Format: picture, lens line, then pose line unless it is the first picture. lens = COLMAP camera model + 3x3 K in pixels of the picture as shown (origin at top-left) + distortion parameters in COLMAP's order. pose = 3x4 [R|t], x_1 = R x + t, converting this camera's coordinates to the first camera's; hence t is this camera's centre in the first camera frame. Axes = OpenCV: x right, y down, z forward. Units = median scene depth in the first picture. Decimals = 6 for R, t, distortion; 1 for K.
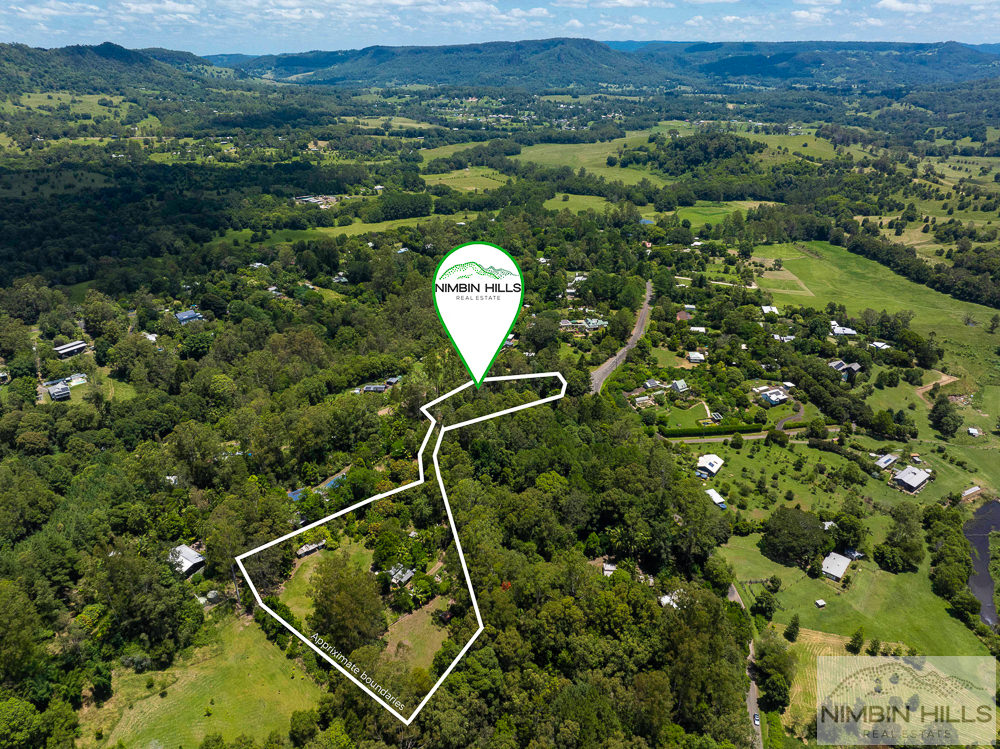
lens RADIAL K [[709.3, 0, 500.0], [0, 709.3, 374.5], [0, 0, 1]] dist [-0.035686, 0.001130]
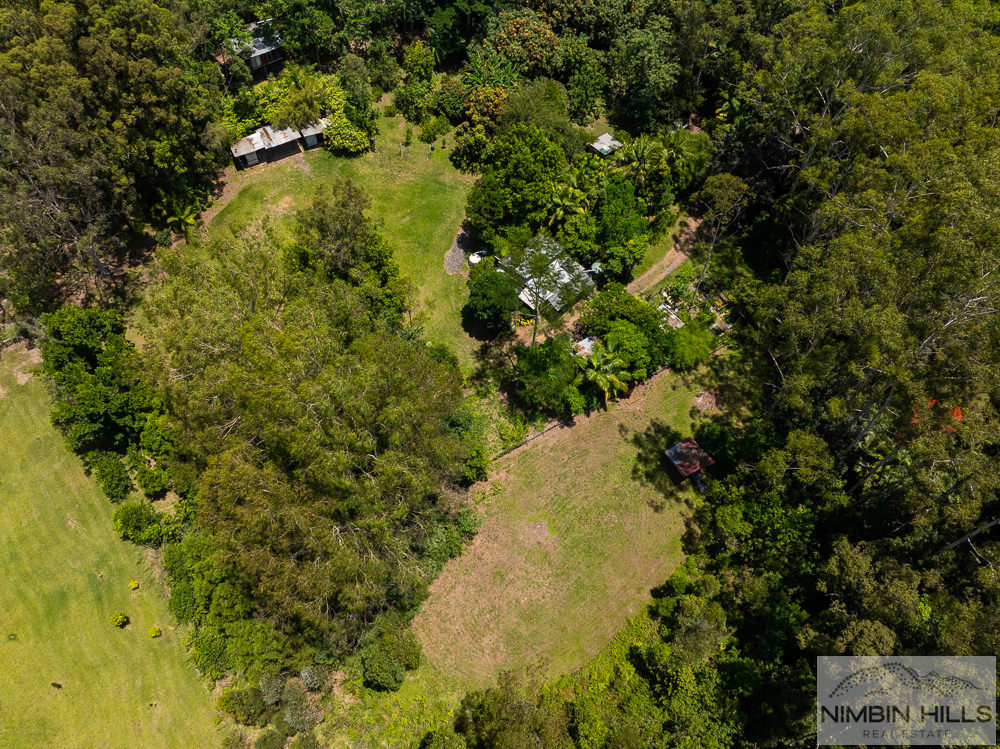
lens RADIAL K [[709.3, 0, 500.0], [0, 709.3, 374.5], [0, 0, 1]] dist [-0.035686, 0.001130]
pose [[0.970913, 0.206775, -0.120715, -0.114550], [-0.109664, 0.832218, 0.543495, 0.152516], [0.212842, -0.514448, 0.830687, 0.709956]]
